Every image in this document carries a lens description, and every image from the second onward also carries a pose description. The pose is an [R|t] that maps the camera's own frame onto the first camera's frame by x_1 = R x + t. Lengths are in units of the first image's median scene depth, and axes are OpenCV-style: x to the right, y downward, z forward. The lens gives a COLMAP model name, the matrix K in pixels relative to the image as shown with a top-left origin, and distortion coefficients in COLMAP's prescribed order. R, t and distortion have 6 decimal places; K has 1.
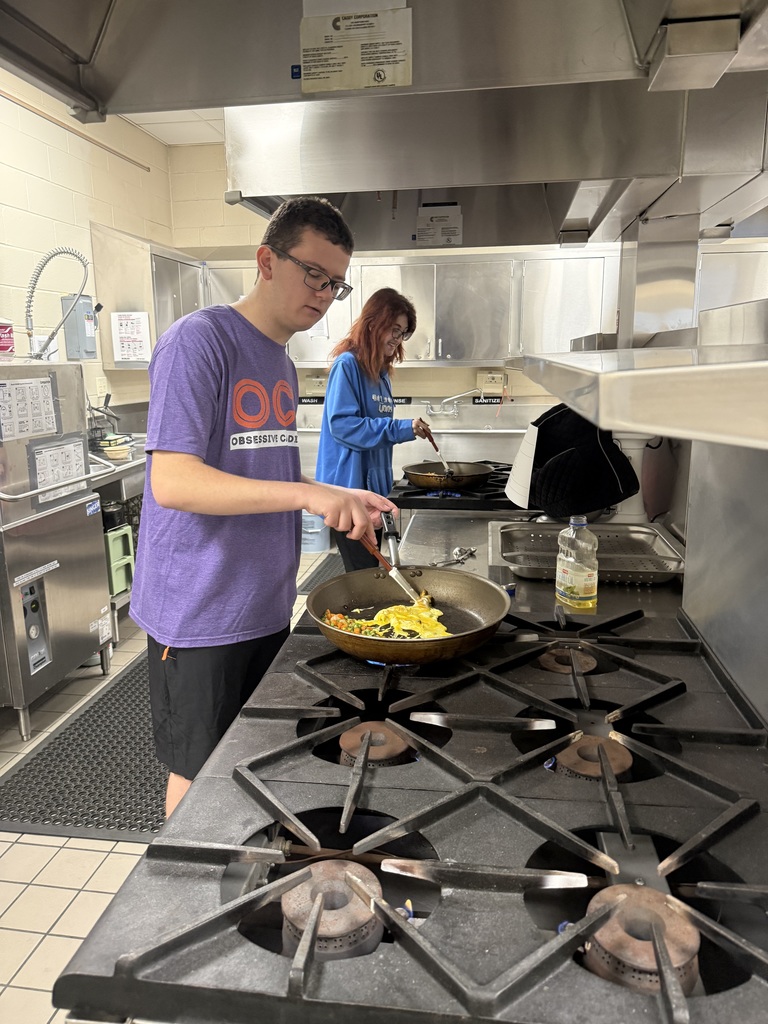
lens RADIAL K [[732.6, 0, 382.4], [0, 732.6, 516.0], [0, 0, 1]] dist [0.003793, -0.036506]
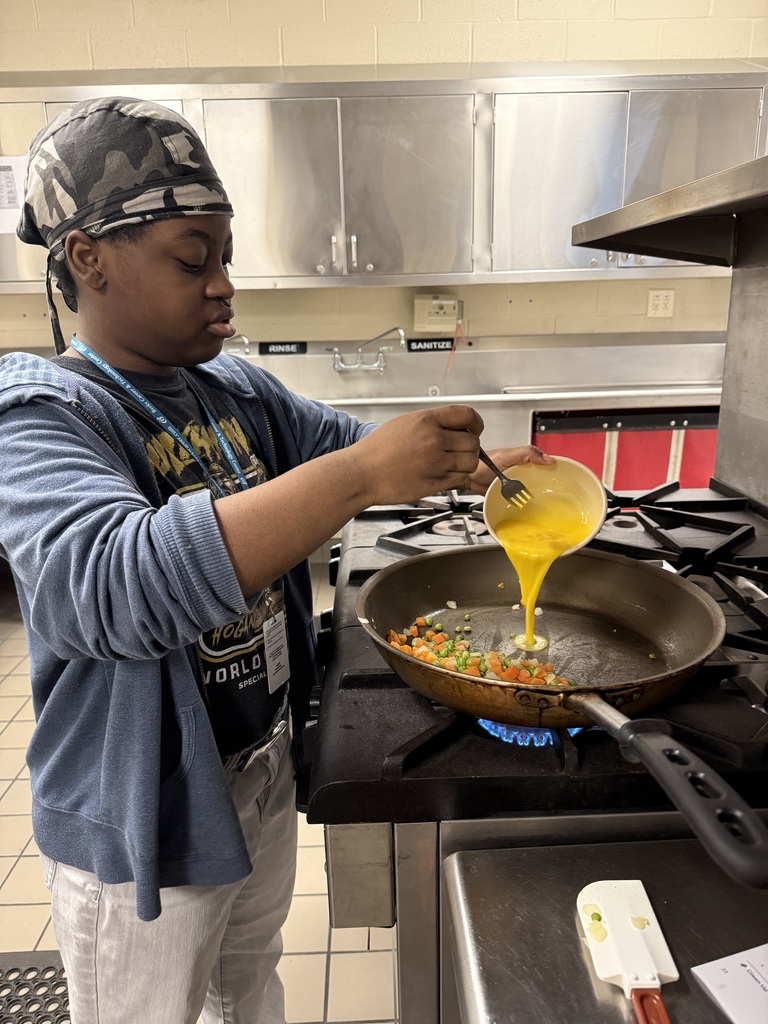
lens RADIAL K [[732.6, 0, 382.2], [0, 732.6, 517.6], [0, 0, 1]] dist [0.003793, -0.036506]
pose [[0.987280, -0.061132, 0.146771, 0.009459], [0.050773, 0.996015, 0.073323, -0.131795], [-0.150668, -0.064938, 0.986449, 0.851141]]
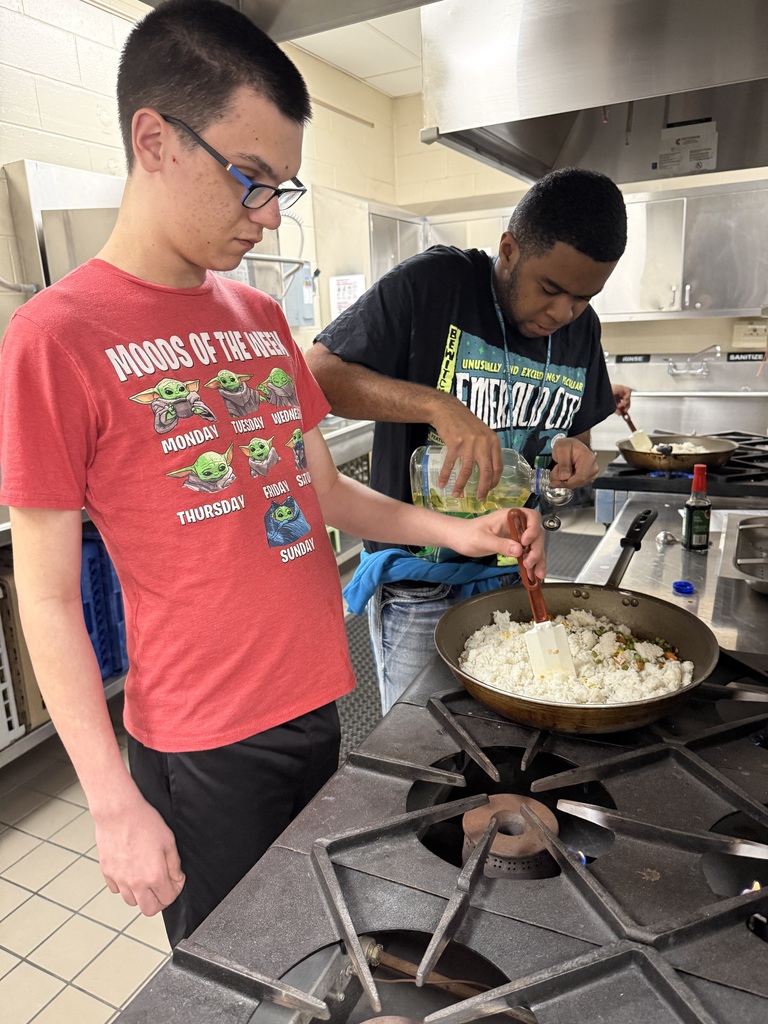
lens RADIAL K [[732.6, 0, 376.4], [0, 732.6, 511.4], [0, 0, 1]] dist [0.003793, -0.036506]
pose [[0.945354, 0.043120, -0.323181, 0.044020], [-0.027696, 0.998254, 0.052175, -0.025306], [0.324866, -0.040373, 0.944898, 0.124827]]
